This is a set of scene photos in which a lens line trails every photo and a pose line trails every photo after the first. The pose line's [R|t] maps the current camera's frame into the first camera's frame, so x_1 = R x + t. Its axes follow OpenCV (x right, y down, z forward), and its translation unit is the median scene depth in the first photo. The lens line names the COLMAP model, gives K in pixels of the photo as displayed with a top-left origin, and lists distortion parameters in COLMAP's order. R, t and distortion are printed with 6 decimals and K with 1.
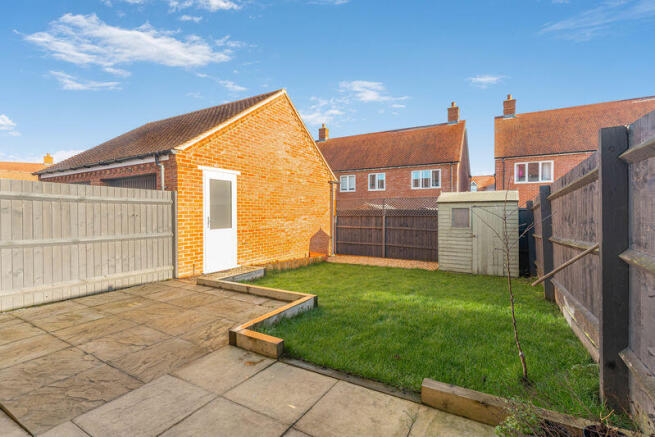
lens RADIAL K [[296.7, 0, 327.5], [0, 296.7, 218.5], [0, 0, 1]] dist [-0.000205, 0.000738]
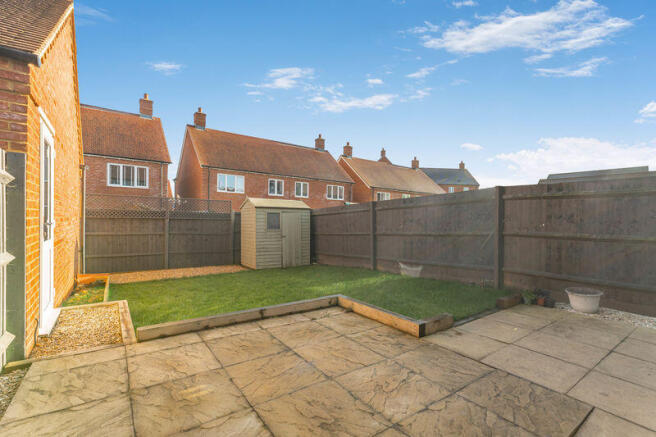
lens RADIAL K [[307.9, 0, 328.0], [0, 307.9, 218.5], [0, 0, 1]] dist [-0.002363, -0.000901]
pose [[0.407337, 0.014128, 0.913169, -0.573968], [0.002057, 0.999864, -0.016387, 0.008870], [-0.913276, 0.008554, 0.407252, 0.335142]]
